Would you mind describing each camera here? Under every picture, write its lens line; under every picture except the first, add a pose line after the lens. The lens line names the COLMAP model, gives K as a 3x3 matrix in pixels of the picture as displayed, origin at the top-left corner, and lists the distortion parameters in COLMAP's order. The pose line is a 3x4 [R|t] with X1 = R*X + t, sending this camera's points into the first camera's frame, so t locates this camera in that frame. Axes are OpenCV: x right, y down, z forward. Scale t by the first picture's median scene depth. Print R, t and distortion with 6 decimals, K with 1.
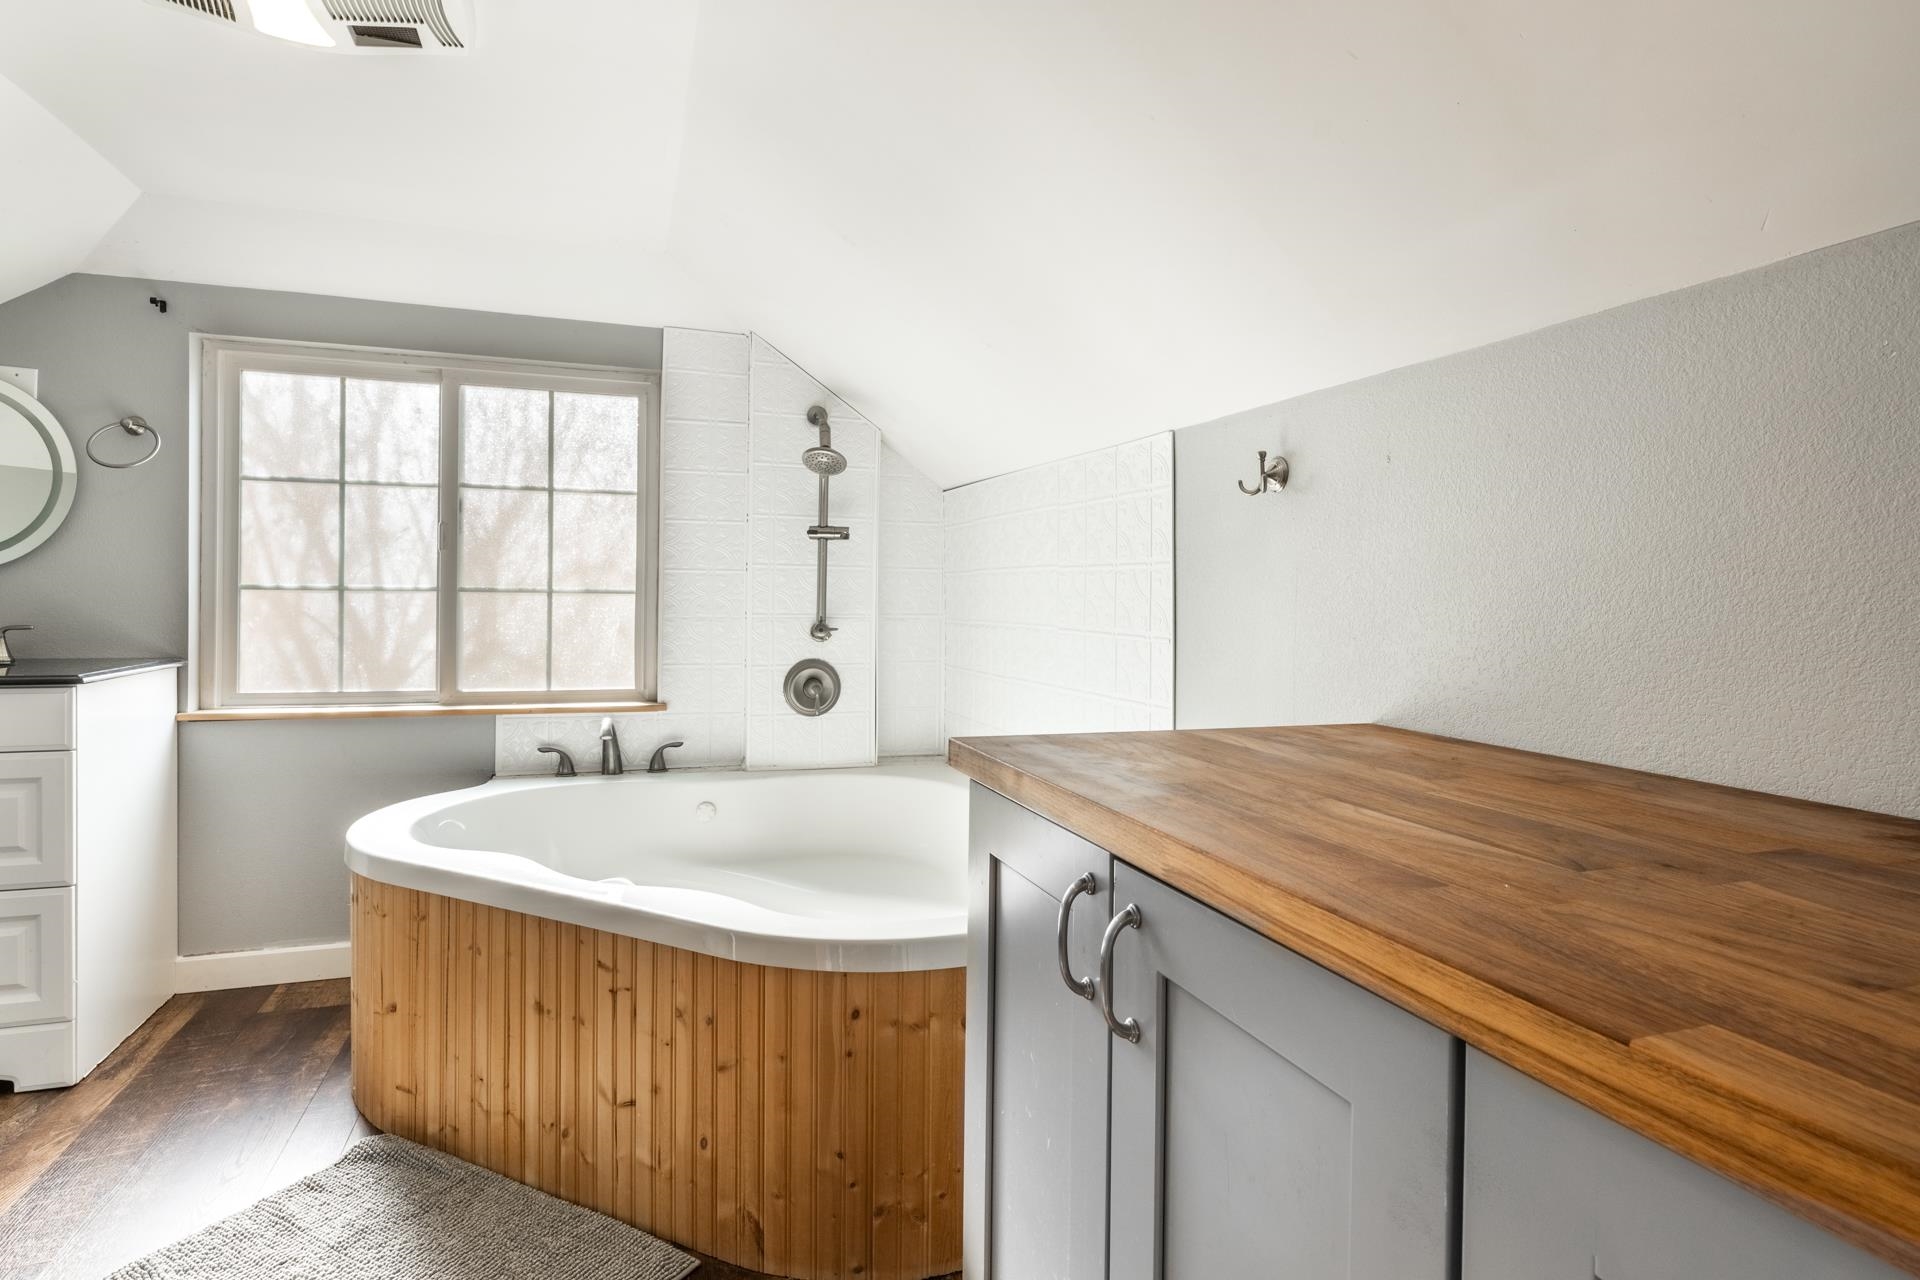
lens RADIAL K [[1014.3, 0, 962.1], [0, 1014.3, 594.0], [0, 0, 1]] dist [-0.003683, -0.001390]
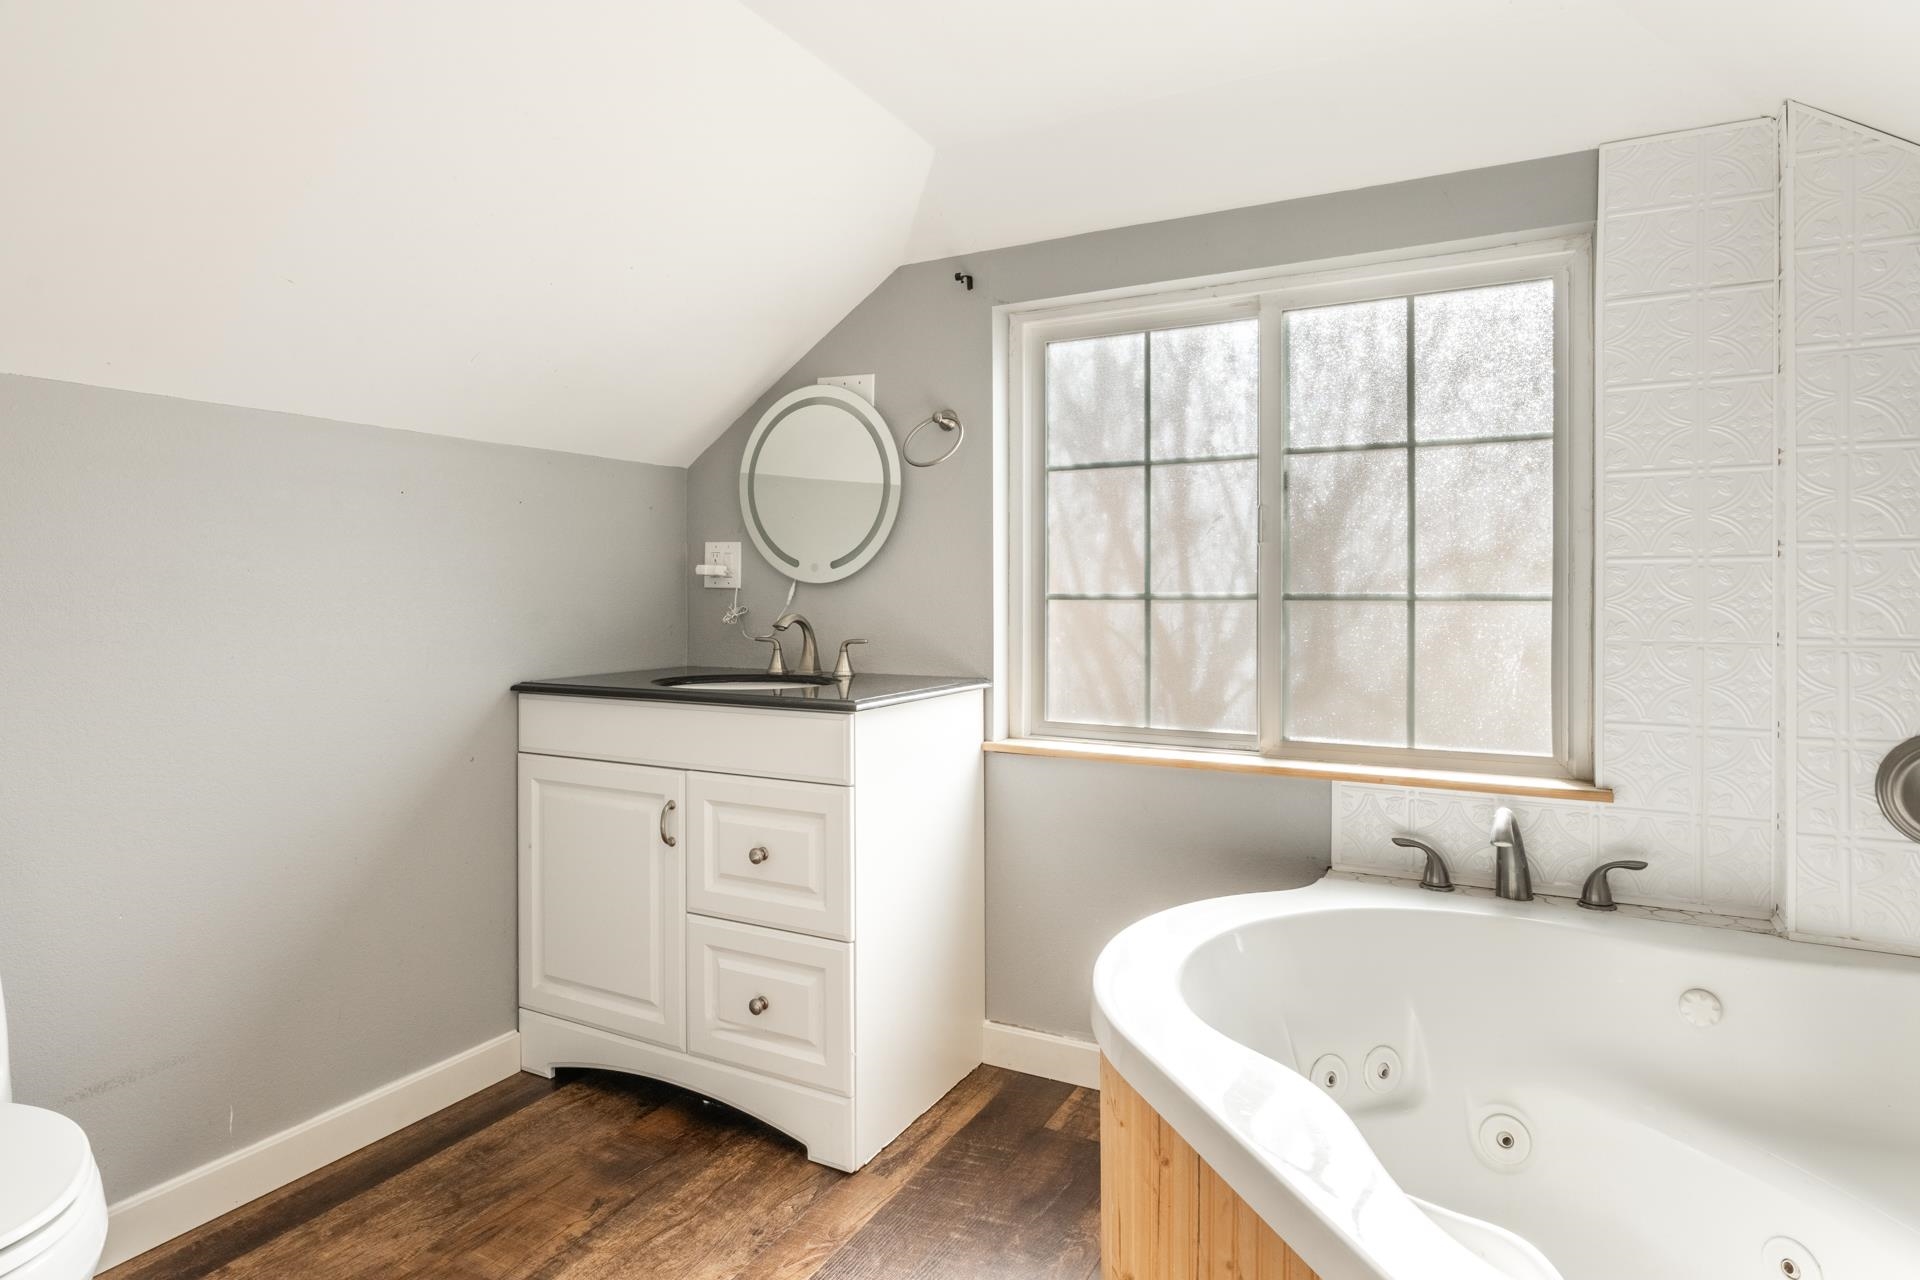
lens RADIAL K [[1014.3, 0, 984.3], [0, 1014.3, 597.3], [0, 0, 1]] dist [-0.003683, -0.001390]
pose [[0.683770, -0.010154, -0.729627, -0.120625], [0.008467, 0.999946, -0.005981, -0.001519], [0.729648, -0.002089, 0.683819, 0.362746]]
